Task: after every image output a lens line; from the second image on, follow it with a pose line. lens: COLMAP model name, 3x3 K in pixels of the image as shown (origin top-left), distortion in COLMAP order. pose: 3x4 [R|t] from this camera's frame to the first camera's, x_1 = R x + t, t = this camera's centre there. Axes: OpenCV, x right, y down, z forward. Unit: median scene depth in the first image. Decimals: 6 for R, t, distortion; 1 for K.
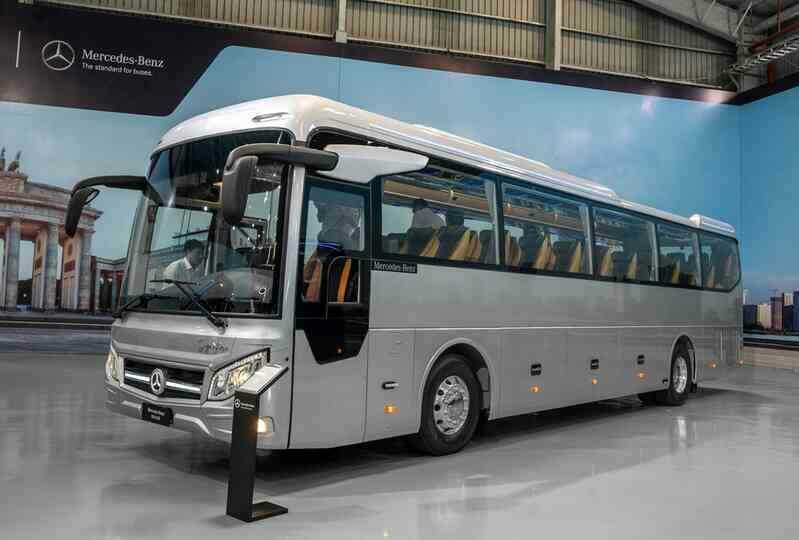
lens RADIAL K [[717.6, 0, 399.6], [0, 717.6, 230.8], [0, 0, 1]] dist [-0.069225, 0.001815]
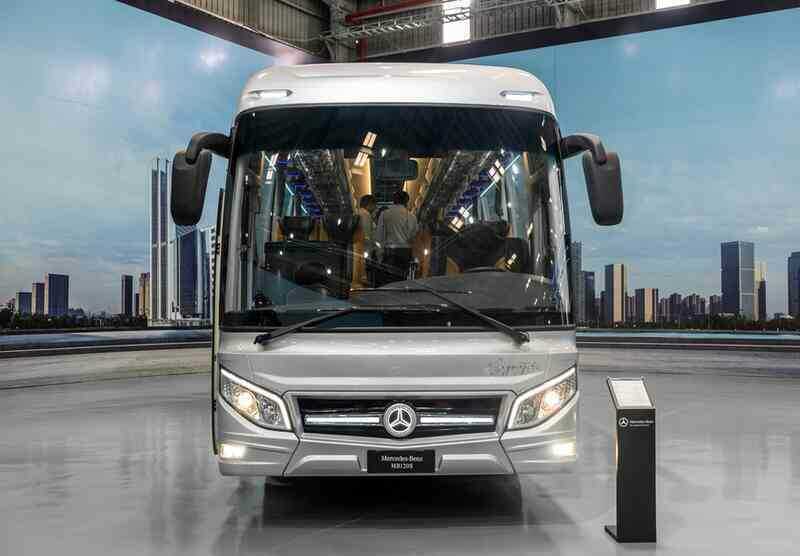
lens RADIAL K [[937.6, 0, 400.0], [0, 937.6, 278.0], [0, 0, 1]] dist [0.001697, -0.005137]
pose [[0.724816, -0.005550, 0.688920, -1.021421], [-0.046606, 0.997282, 0.057069, 0.000900], [-0.687365, -0.073473, 0.722587, 0.271497]]
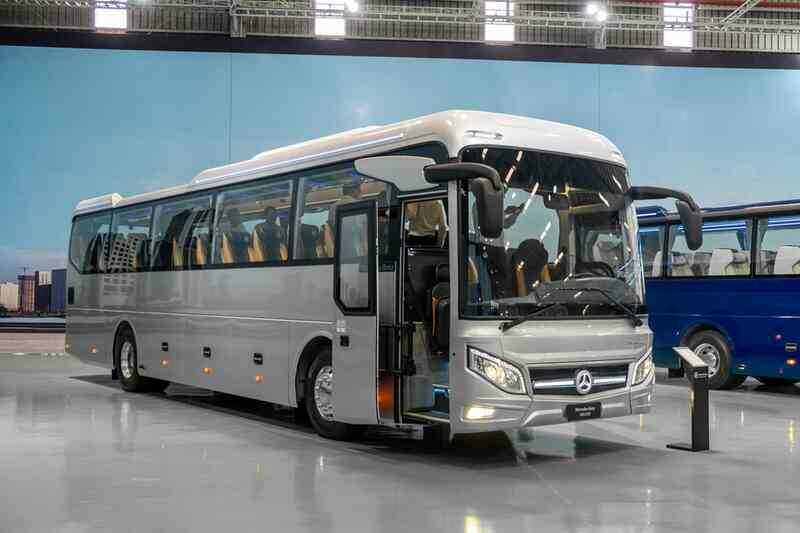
lens RADIAL K [[922.5, 0, 400.0], [0, 922.5, 266.5], [0, 0, 1]] dist [-0.059673, -0.007203]
pose [[0.193832, 0.001491, 0.981034, -1.738735], [-0.101650, 0.994647, 0.018573, 0.039300], [-0.975754, -0.103322, 0.192946, 1.002470]]
